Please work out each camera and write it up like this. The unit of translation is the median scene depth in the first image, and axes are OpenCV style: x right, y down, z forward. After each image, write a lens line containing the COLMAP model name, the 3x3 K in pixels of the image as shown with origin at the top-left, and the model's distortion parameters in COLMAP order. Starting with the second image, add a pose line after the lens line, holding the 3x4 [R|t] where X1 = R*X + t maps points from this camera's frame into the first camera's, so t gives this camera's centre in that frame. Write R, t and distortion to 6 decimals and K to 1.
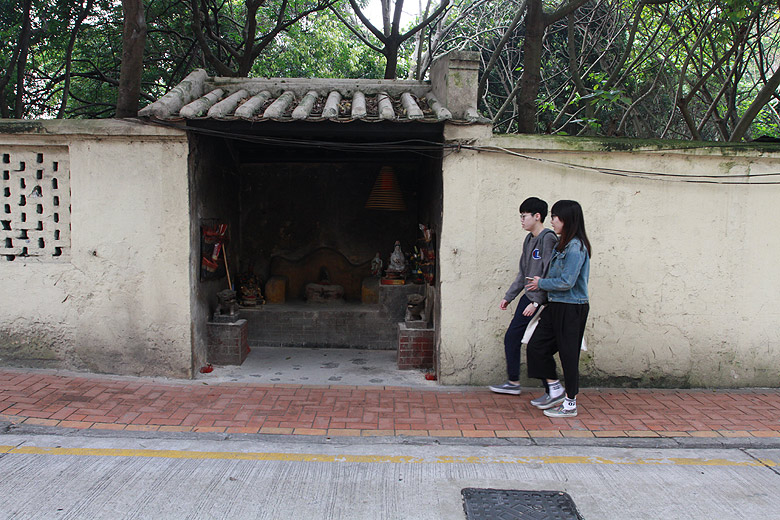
lens RADIAL K [[605.7, 0, 390.0], [0, 605.7, 259.8], [0, 0, 1]] dist [-0.086647, -0.002497]
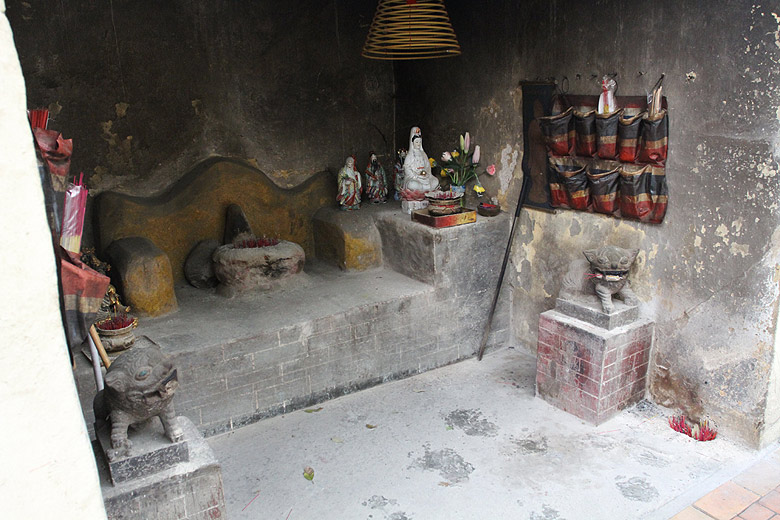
lens RADIAL K [[605.7, 0, 390.3], [0, 605.7, 259.4], [0, 0, 1]] dist [-0.086647, -0.002497]
pose [[0.846203, -0.185142, 0.499662, -0.260938], [0.089346, 0.973721, 0.209486, -0.032466], [-0.525316, -0.132625, 0.840508, 0.628600]]
